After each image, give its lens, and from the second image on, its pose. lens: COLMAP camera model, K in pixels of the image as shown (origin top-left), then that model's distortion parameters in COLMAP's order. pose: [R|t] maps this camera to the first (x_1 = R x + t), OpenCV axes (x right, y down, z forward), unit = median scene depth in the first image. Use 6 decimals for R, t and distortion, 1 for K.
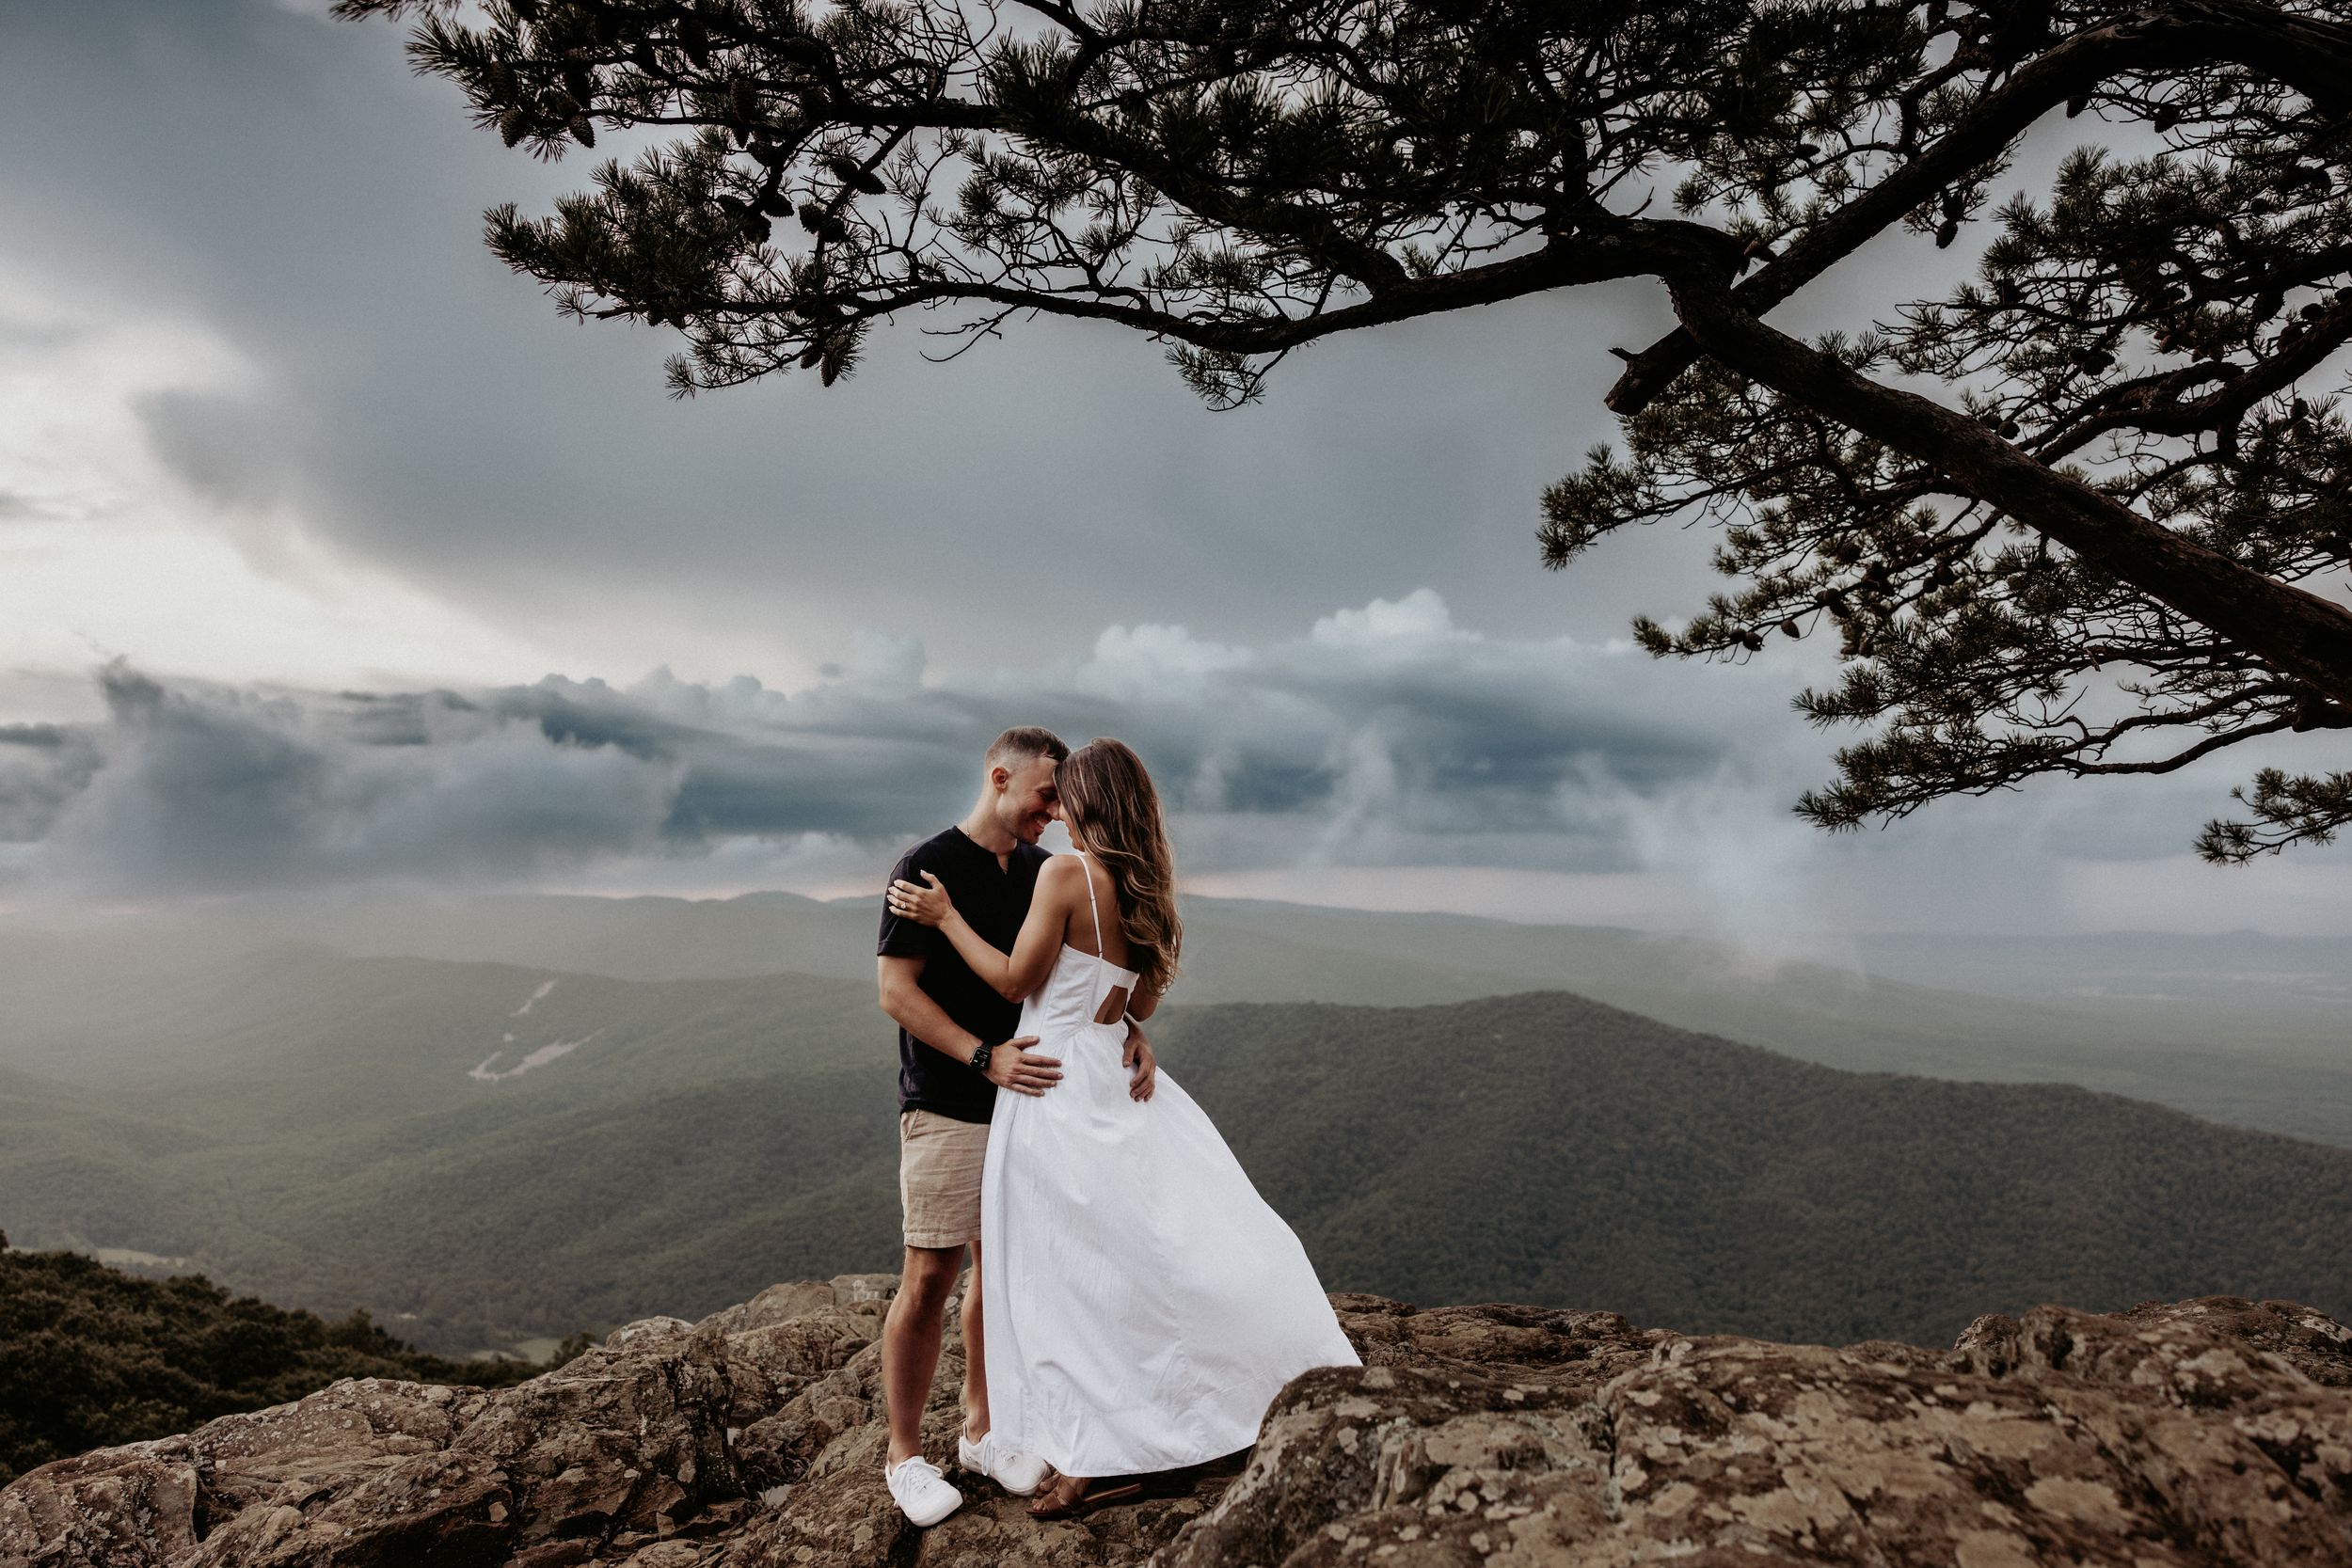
lens RADIAL K [[1858.7, 0, 1165.2], [0, 1858.7, 801.3], [0, 0, 1]] dist [0.022090, -0.020662]
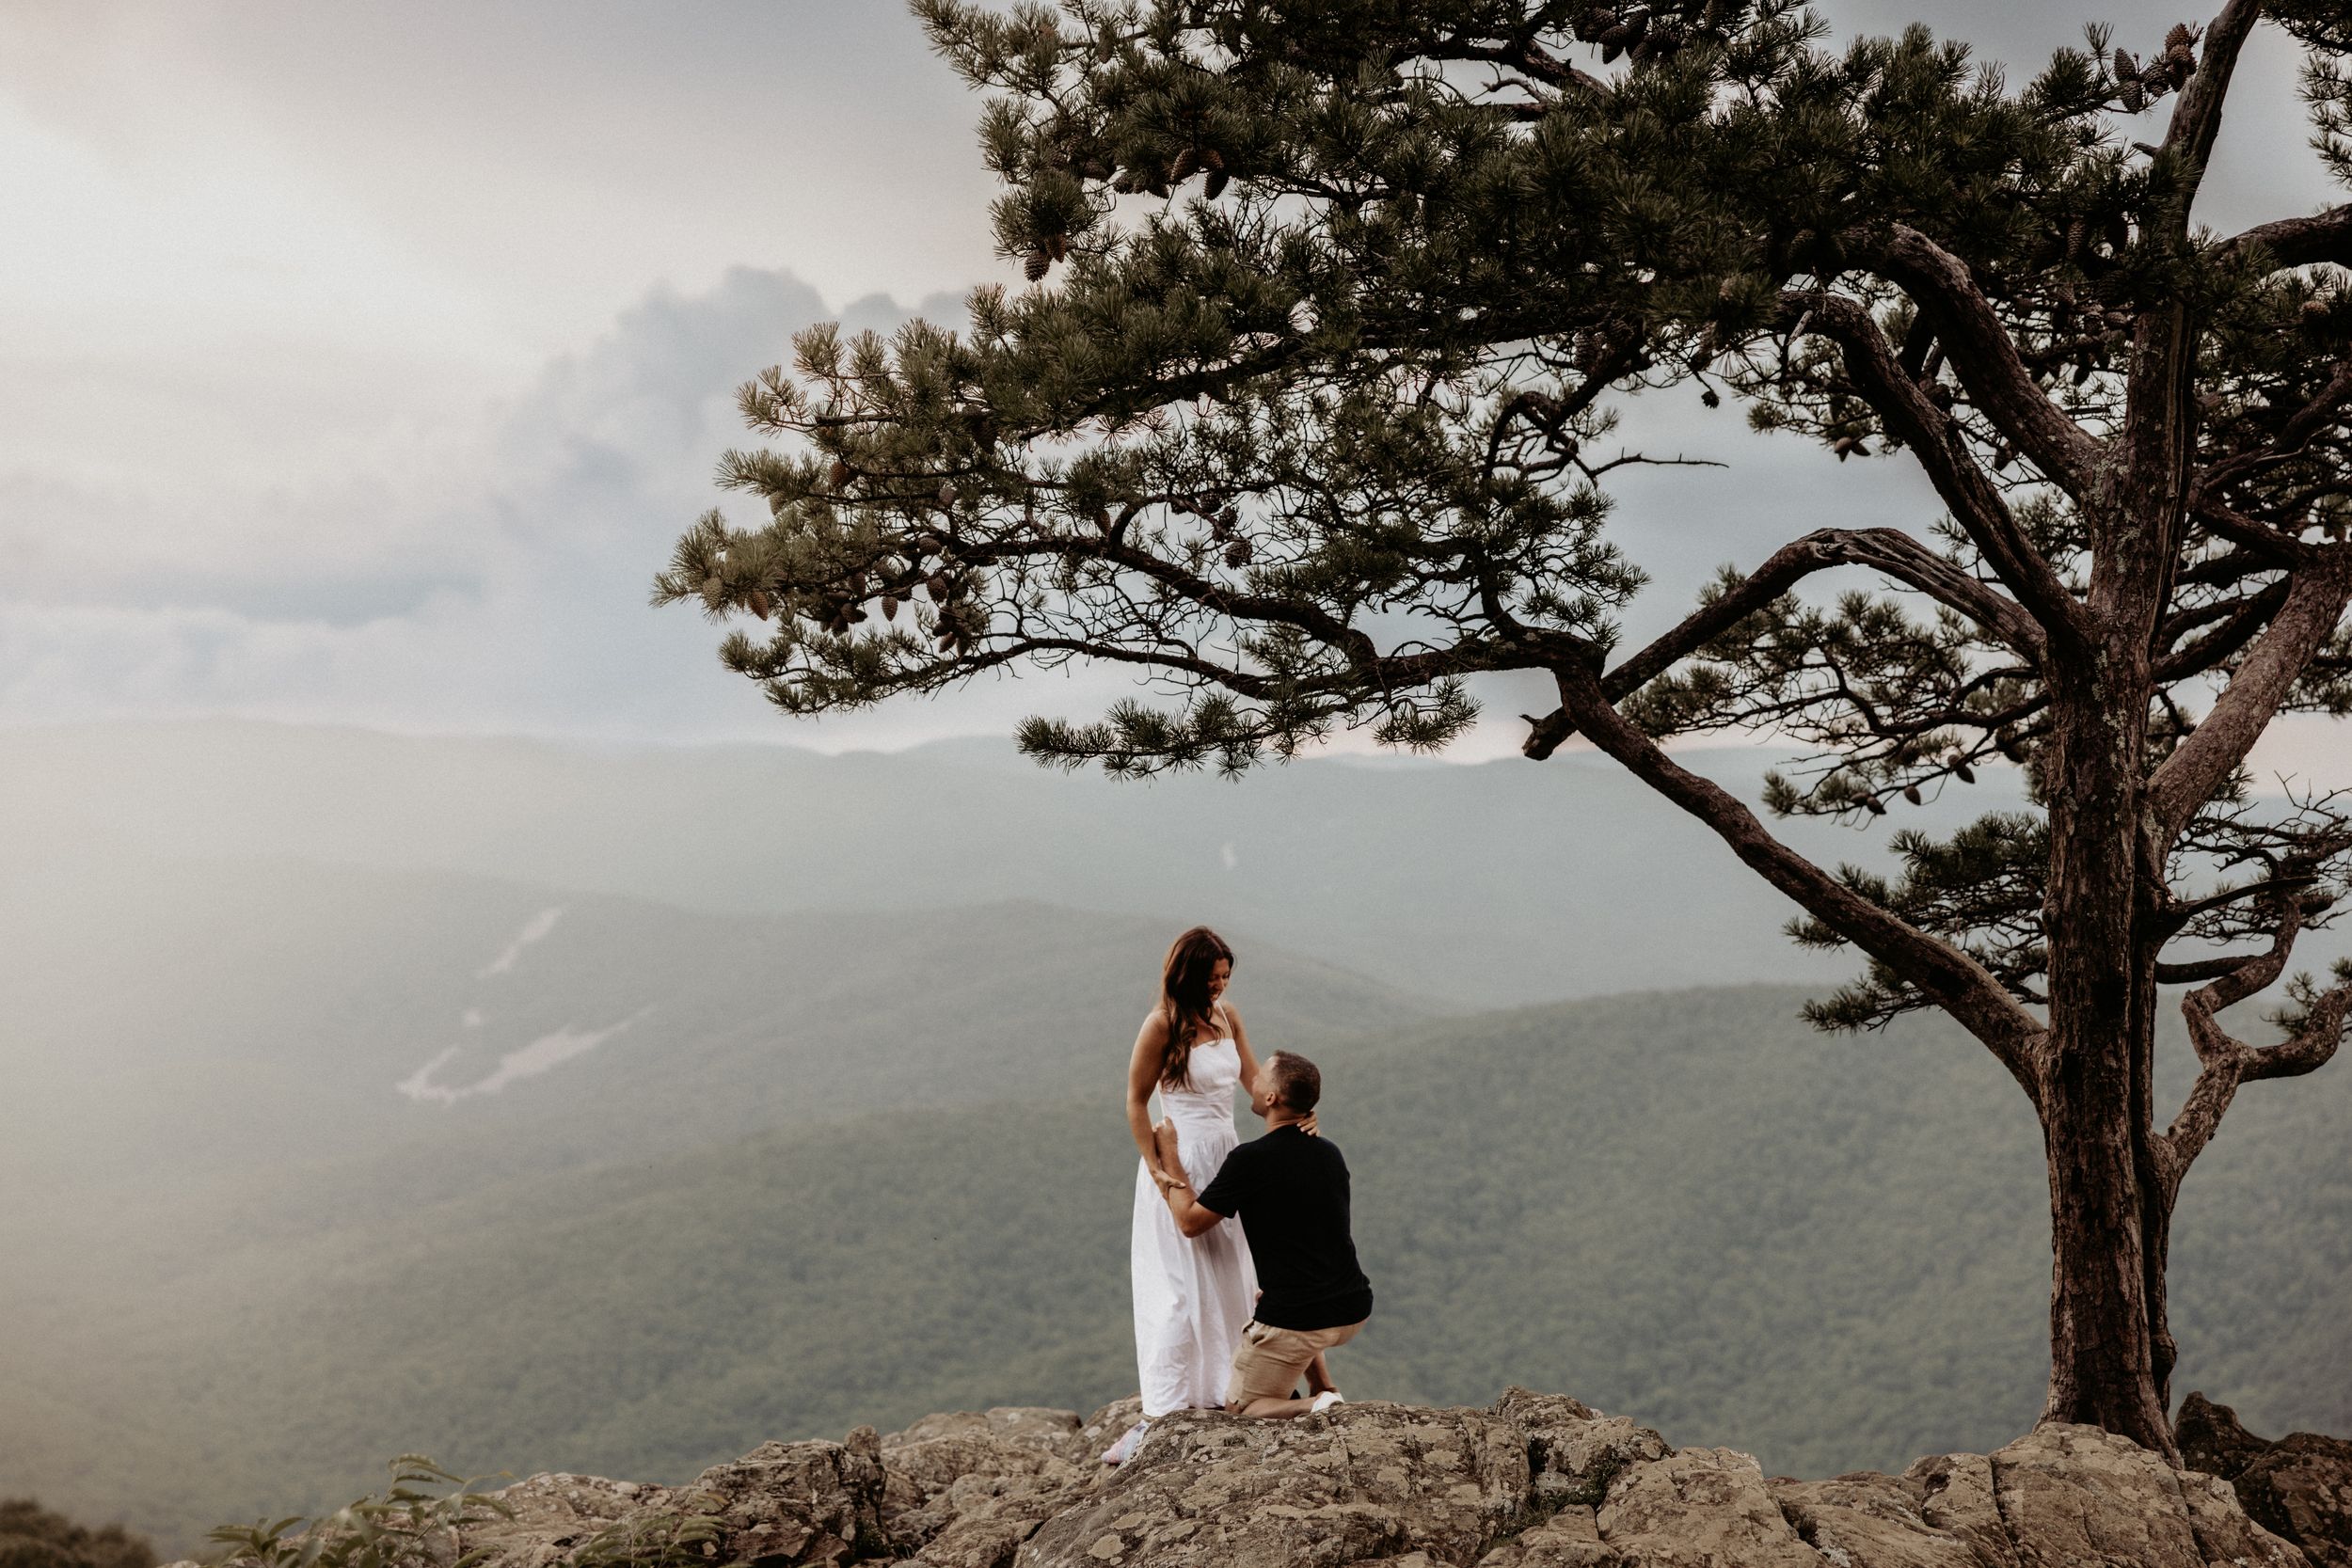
lens RADIAL K [[3868.6, 0, 1199.4], [0, 3868.6, 782.1], [0, 0, 1]] dist [0.029145, 0.115572]
pose [[0.988329, 0.014734, -0.151623, 0.334121], [-0.005808, 0.998232, 0.059150, -0.275747], [0.152226, -0.057579, 0.986667, -1.381084]]
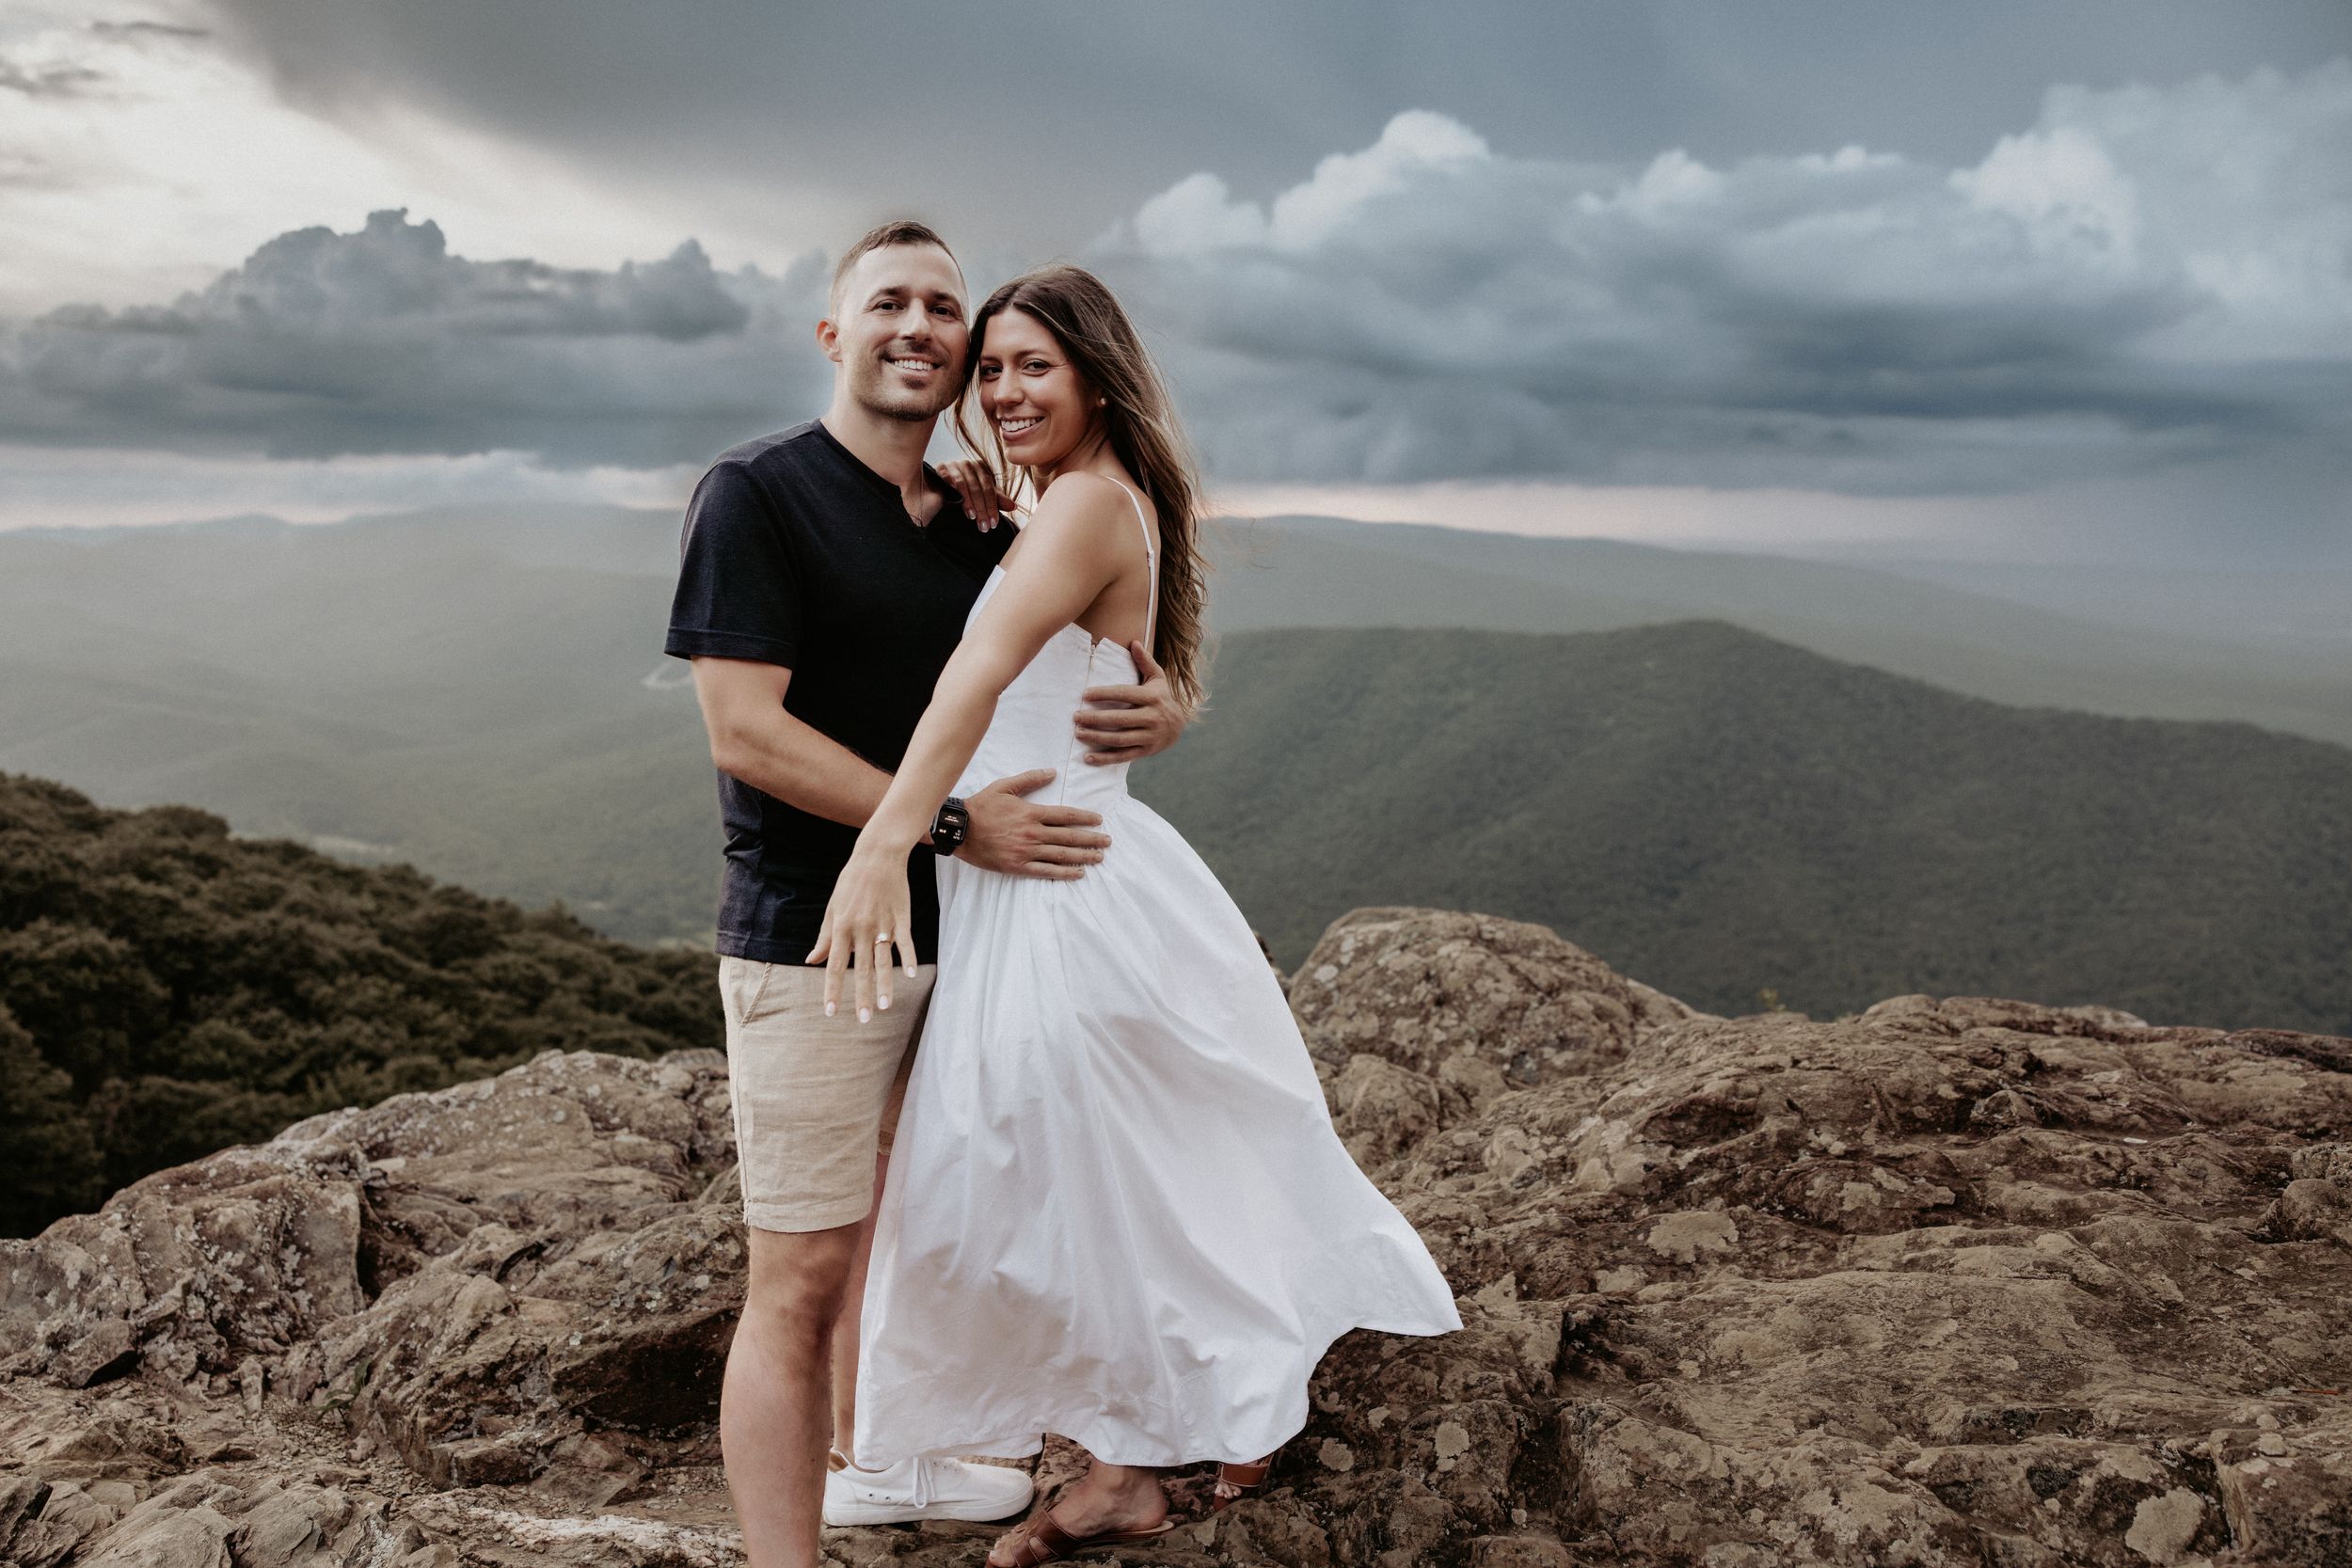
lens RADIAL K [[1850.1, 0, 1176.0], [0, 1850.1, 784.0], [0, 0, 1]] dist [0.007901, 0.001292]
pose [[0.997101, 0.022452, -0.072697, -0.158615], [-0.008005, 0.981125, 0.193210, 0.064843], [0.075663, -0.192068, 0.978461, 0.359383]]
